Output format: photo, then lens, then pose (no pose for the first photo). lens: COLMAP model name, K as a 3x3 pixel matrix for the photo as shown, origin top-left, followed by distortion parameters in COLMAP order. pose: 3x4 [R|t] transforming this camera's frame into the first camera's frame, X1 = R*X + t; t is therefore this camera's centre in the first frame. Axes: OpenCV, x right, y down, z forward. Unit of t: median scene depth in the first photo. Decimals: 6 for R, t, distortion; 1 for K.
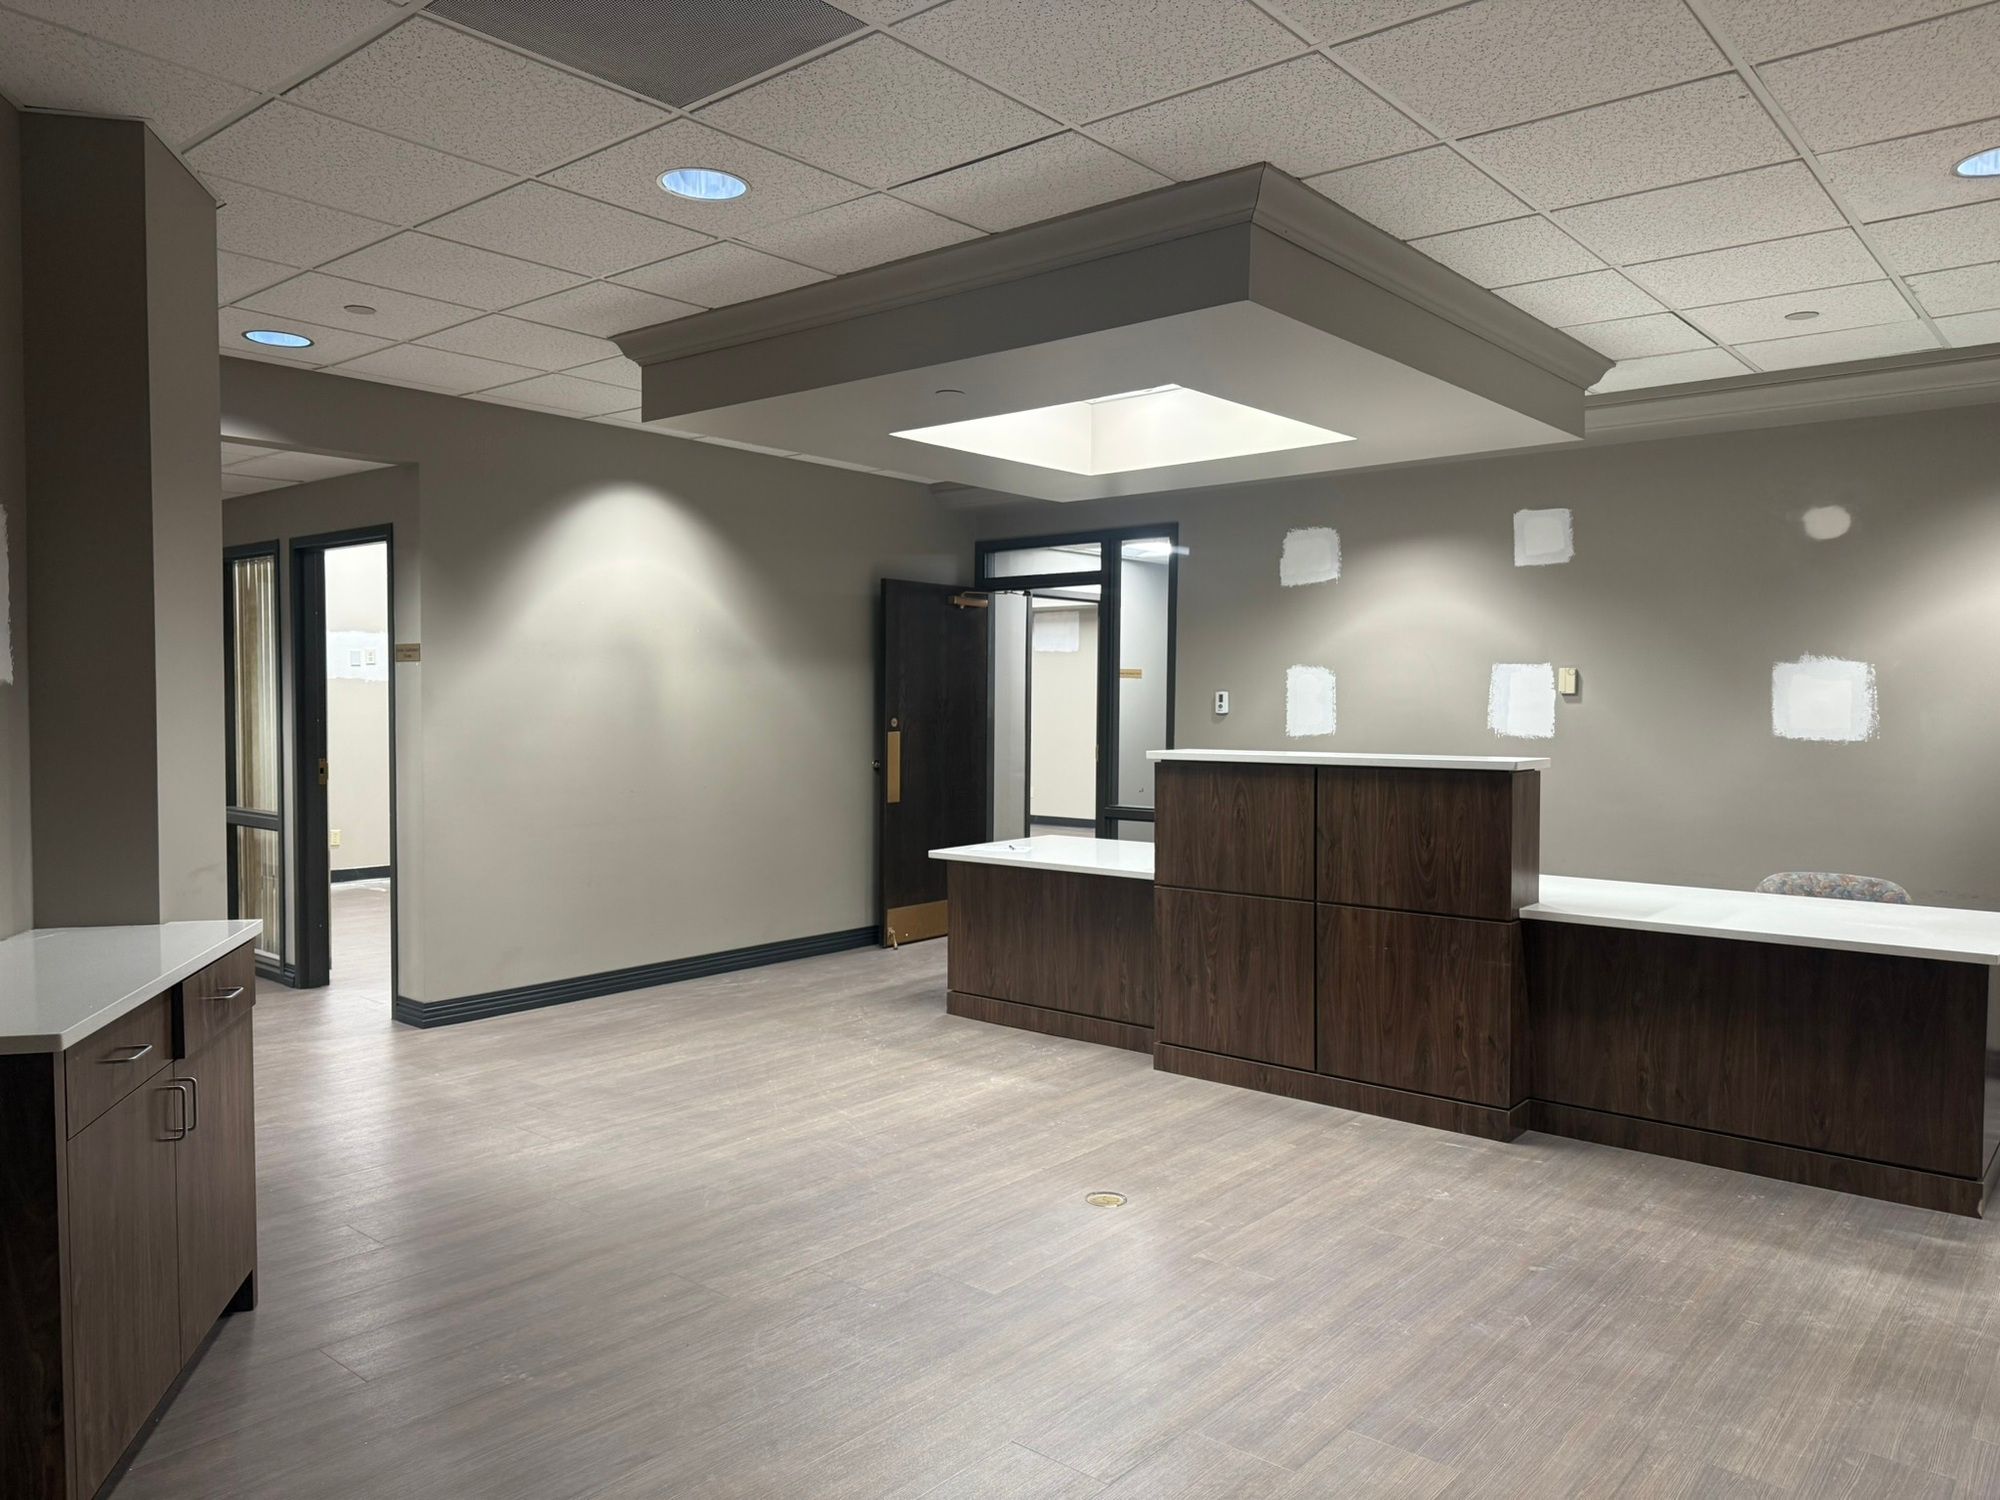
lens RADIAL K [[1376.8, 0, 1000.0], [0, 1376.8, 750.0], [0, 0, 1]] dist [0.134743, -0.209816]
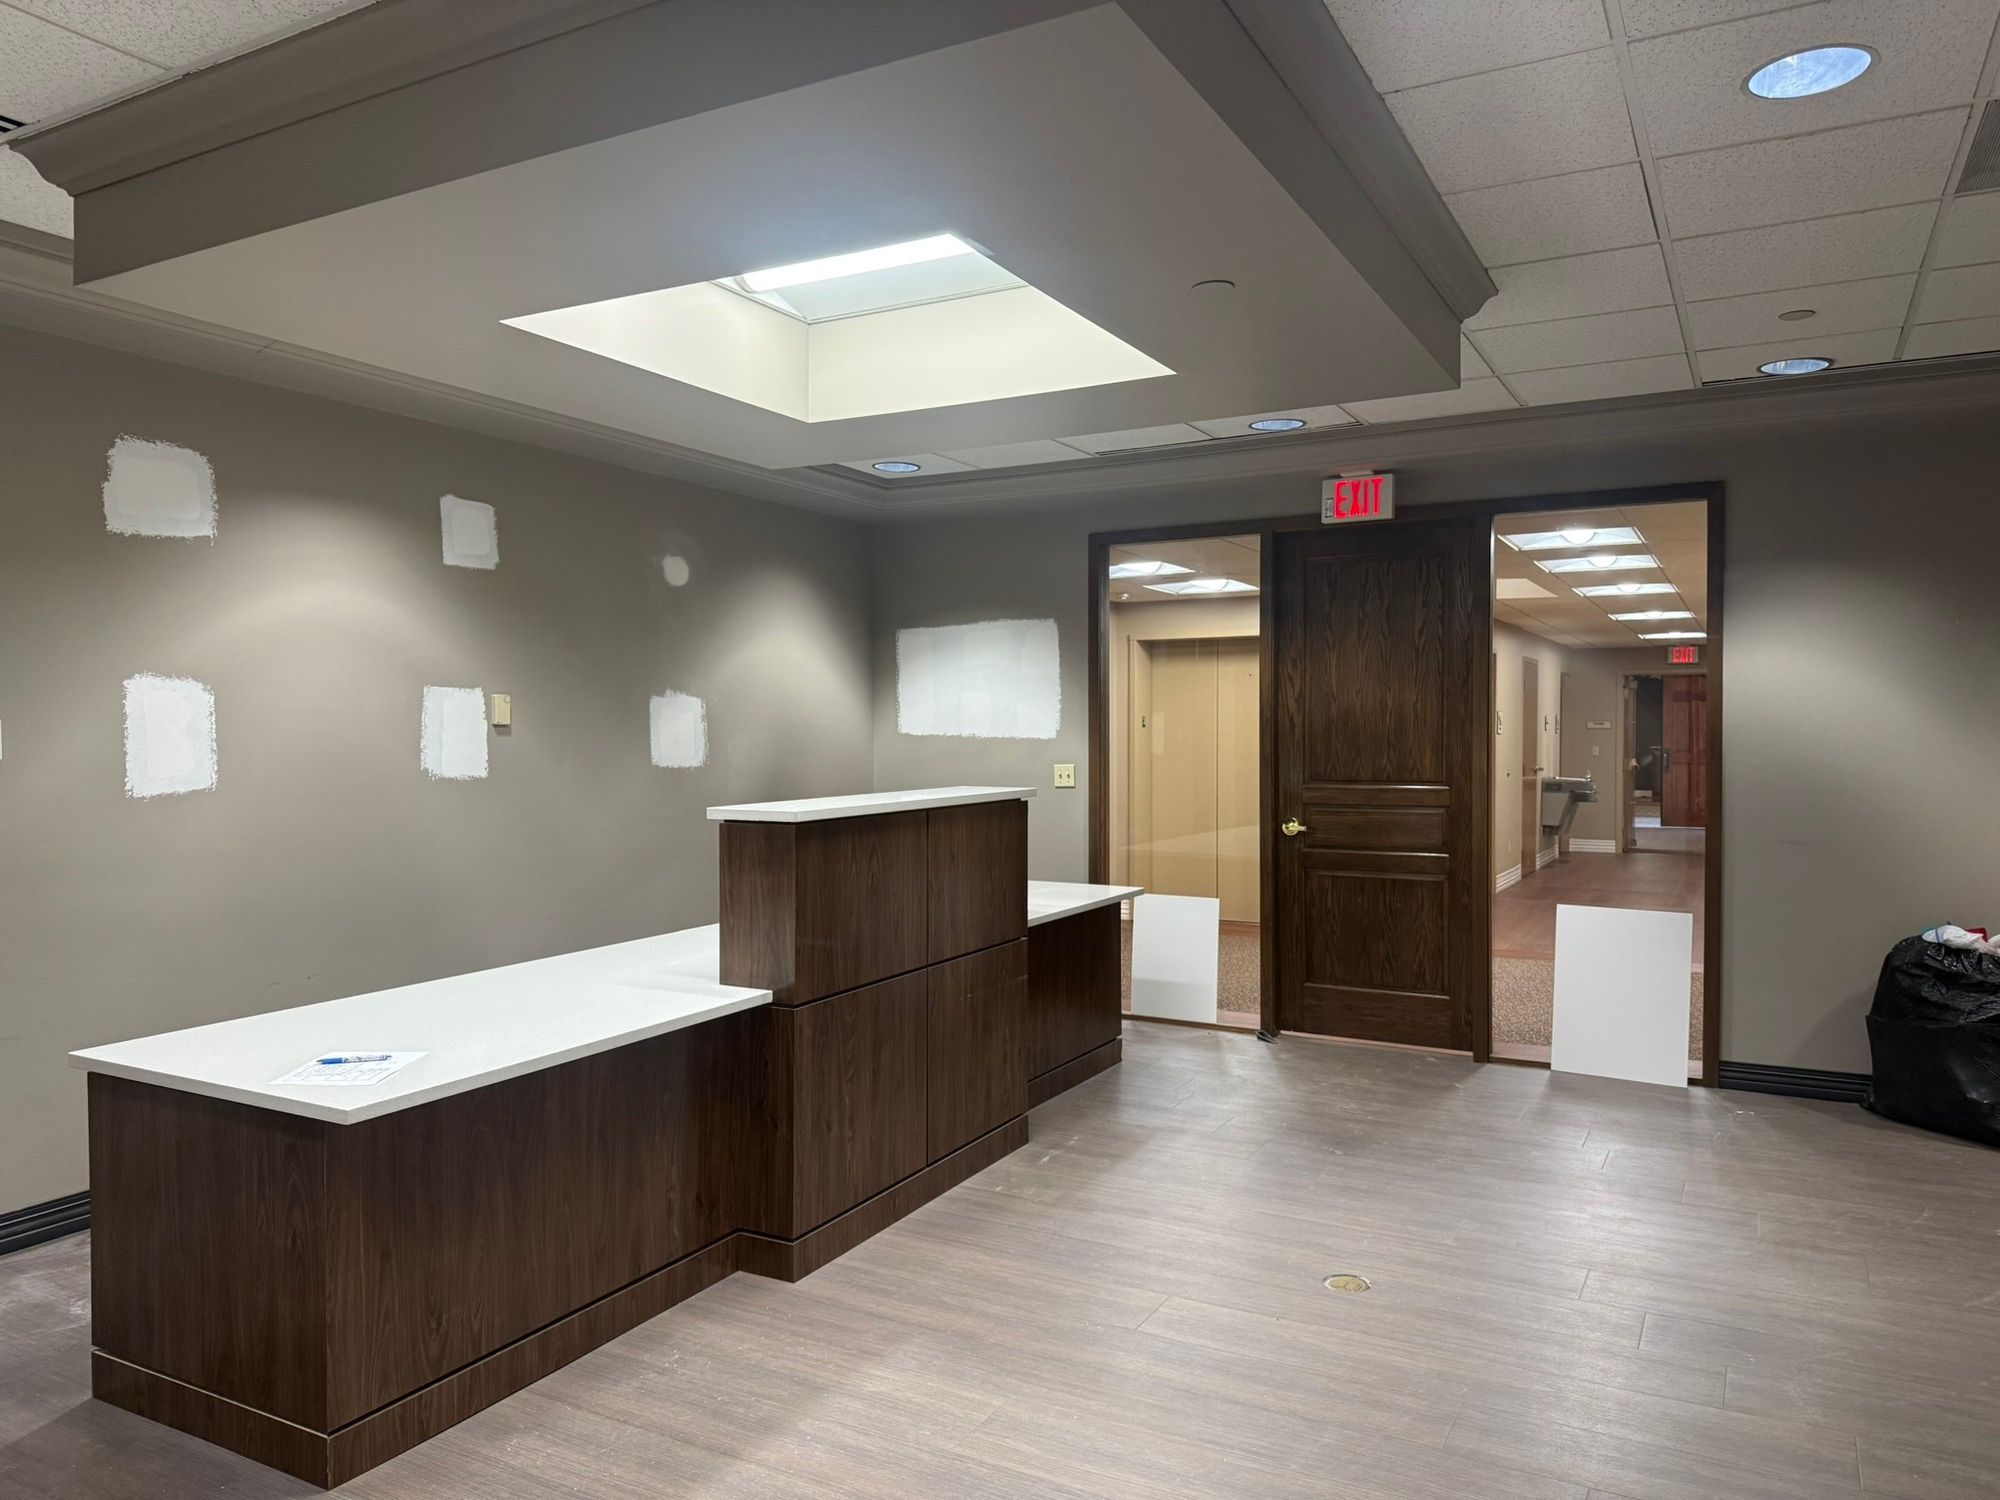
lens RADIAL K [[1376.8, 0, 1000.0], [0, 1376.8, 750.0], [0, 0, 1]] dist [0.134743, -0.209816]
pose [[-0.188076, -0.018773, 0.981975, -0.569170], [0.037072, 0.998969, 0.026198, -0.042338], [-0.981455, 0.041331, -0.187186, 1.016434]]
